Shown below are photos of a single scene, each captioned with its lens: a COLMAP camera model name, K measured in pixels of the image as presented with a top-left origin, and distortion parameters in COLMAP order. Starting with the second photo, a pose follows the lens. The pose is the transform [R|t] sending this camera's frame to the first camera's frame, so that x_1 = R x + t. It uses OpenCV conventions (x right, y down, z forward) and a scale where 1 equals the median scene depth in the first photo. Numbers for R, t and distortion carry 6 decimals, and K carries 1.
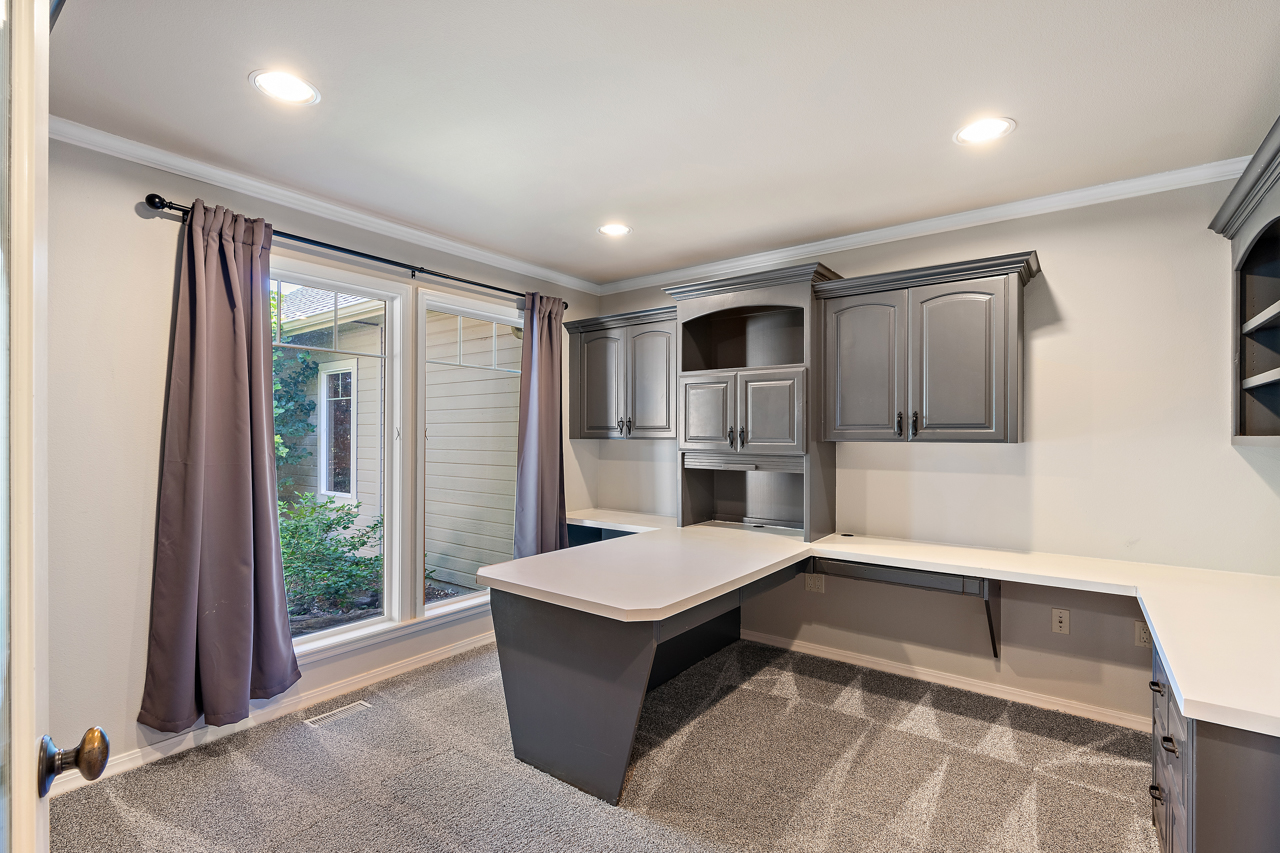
lens RADIAL K [[587.4, 0, 642.6], [0, 587.4, 433.7], [0, 0, 1]] dist [-0.004004, 0.003336]
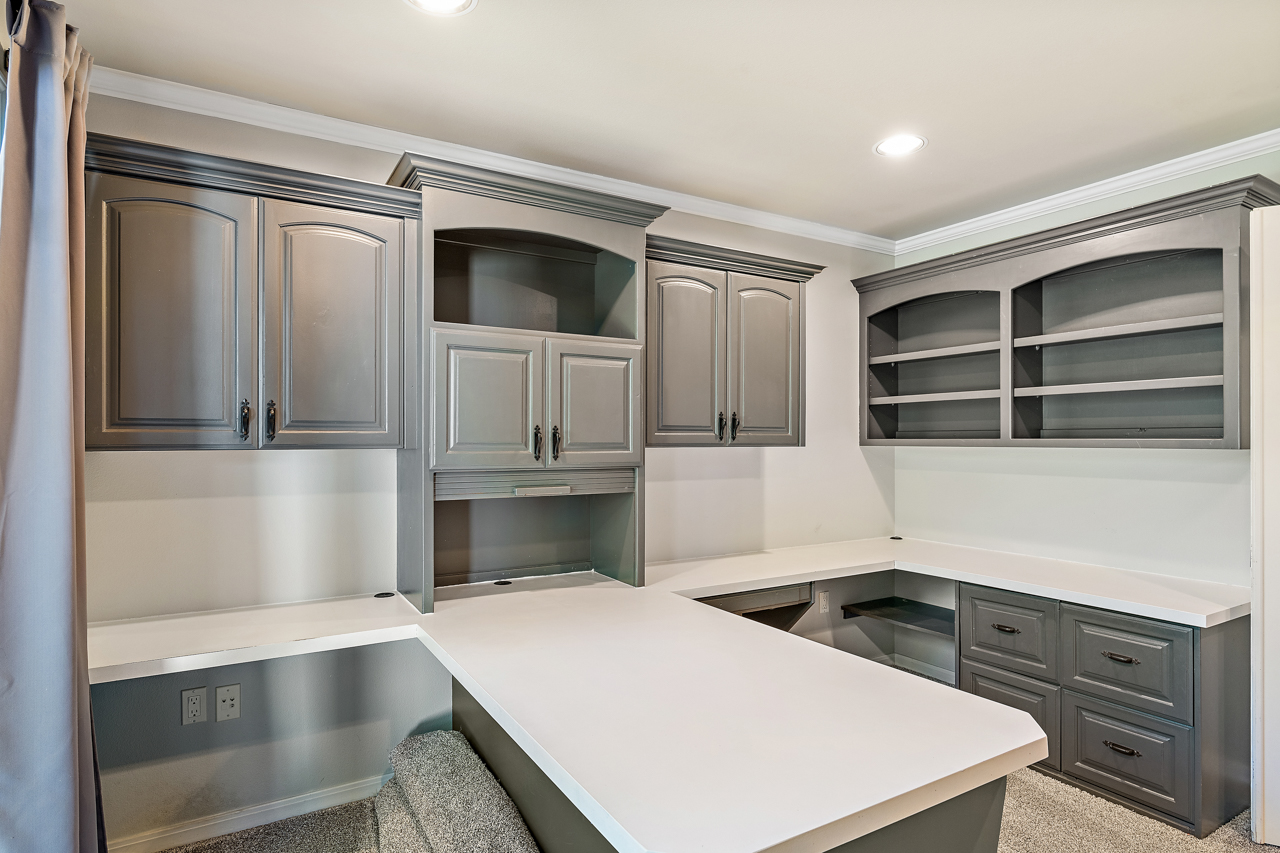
lens RADIAL K [[695.8, 0, 644.5], [0, 695.8, 430.5], [0, 0, 1]] dist [0.002037, 0.000146]
pose [[0.372976, 0.009767, 0.927790, -0.490241], [-0.001685, 0.999950, -0.009849, 0.000232], [-0.927840, 0.002110, 0.372974, 0.639698]]
